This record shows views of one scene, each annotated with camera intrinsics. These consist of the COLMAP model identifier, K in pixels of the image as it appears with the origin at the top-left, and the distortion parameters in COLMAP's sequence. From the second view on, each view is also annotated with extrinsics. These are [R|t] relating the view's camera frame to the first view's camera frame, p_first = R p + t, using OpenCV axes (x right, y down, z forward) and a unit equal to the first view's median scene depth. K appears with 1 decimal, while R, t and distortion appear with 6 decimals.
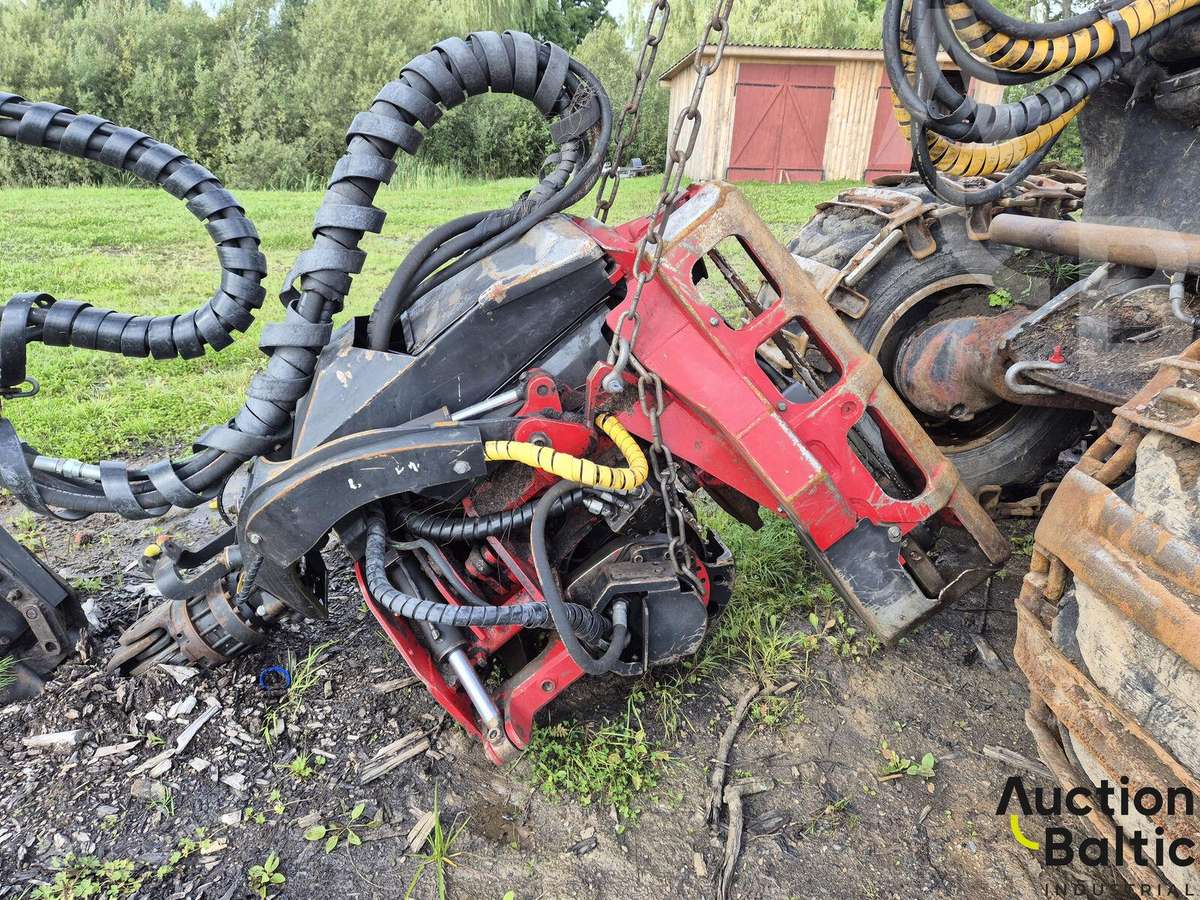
lens RADIAL K [[796.2, 0, 591.6], [0, 796.2, 447.1], [0, 0, 1]] dist [0.047433, -0.039485]
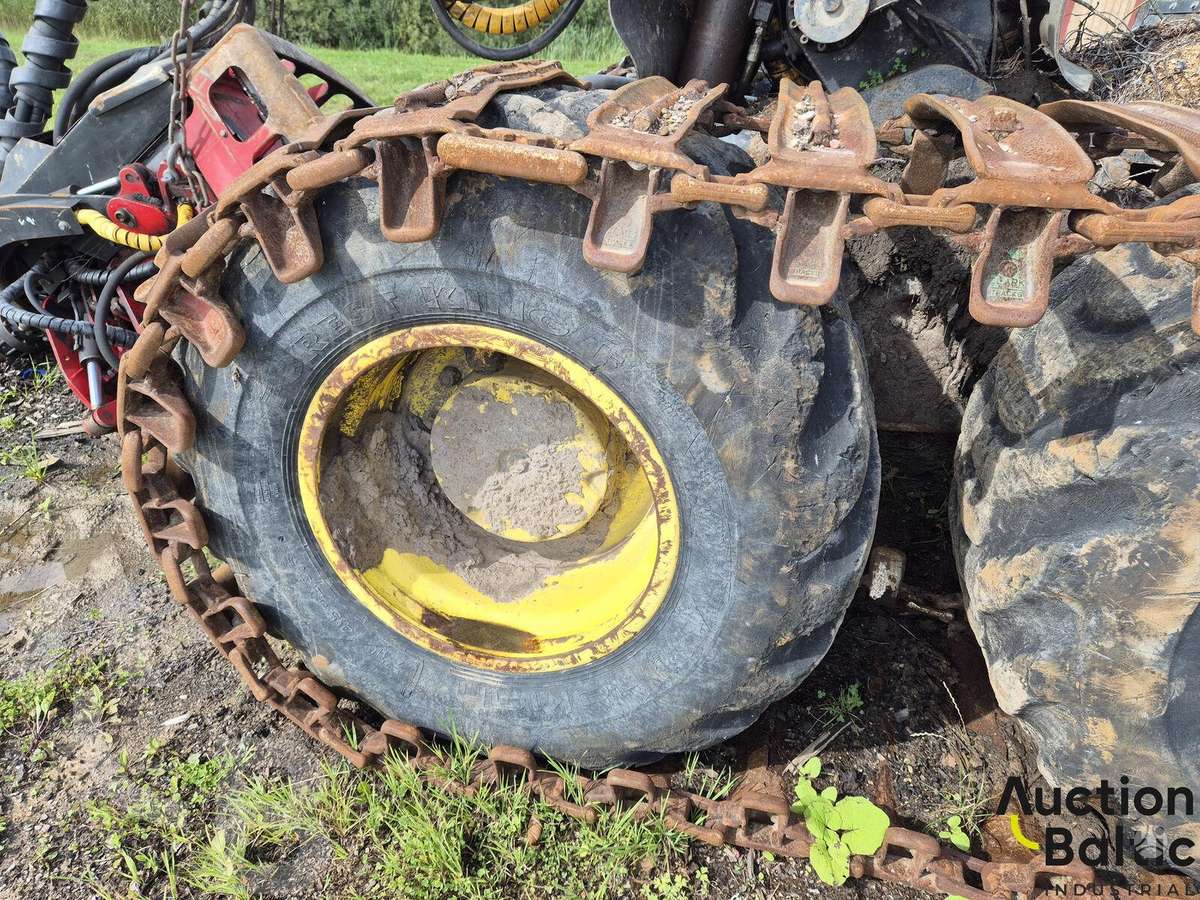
lens RADIAL K [[796.2, 0, 604.1], [0, 796.2, 447.2], [0, 0, 1]] dist [0.047433, -0.039485]
pose [[0.955474, 0.158647, -0.248798, 1.090003], [-0.125392, 0.981551, 0.144340, 0.077436], [0.267107, -0.106716, 0.957740, -0.170486]]
